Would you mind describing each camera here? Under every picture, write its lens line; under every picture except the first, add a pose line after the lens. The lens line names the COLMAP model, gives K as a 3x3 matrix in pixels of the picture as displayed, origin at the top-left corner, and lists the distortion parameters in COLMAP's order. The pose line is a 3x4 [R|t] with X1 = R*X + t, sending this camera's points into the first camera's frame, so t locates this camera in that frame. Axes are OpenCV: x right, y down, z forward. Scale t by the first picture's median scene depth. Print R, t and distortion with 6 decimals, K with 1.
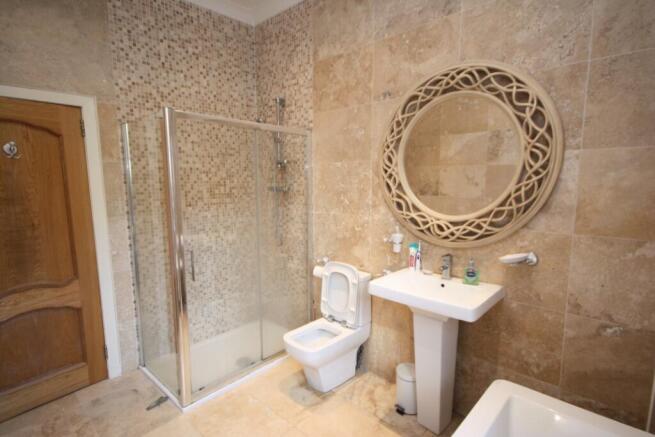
lens RADIAL K [[332.7, 0, 329.8], [0, 332.7, 222.5], [0, 0, 1]] dist [0.002607, 0.000848]
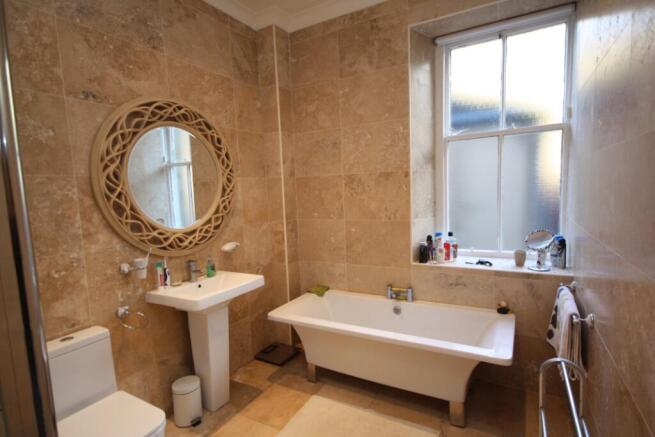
lens RADIAL K [[332.7, 0, 329.8], [0, 332.7, 222.5], [0, 0, 1]] dist [0.002607, 0.000848]
pose [[-0.238381, -0.084791, 0.967463, -0.876133], [0.163141, 0.978529, 0.125958, -0.101493], [-0.957371, 0.187859, -0.219430, 0.767469]]
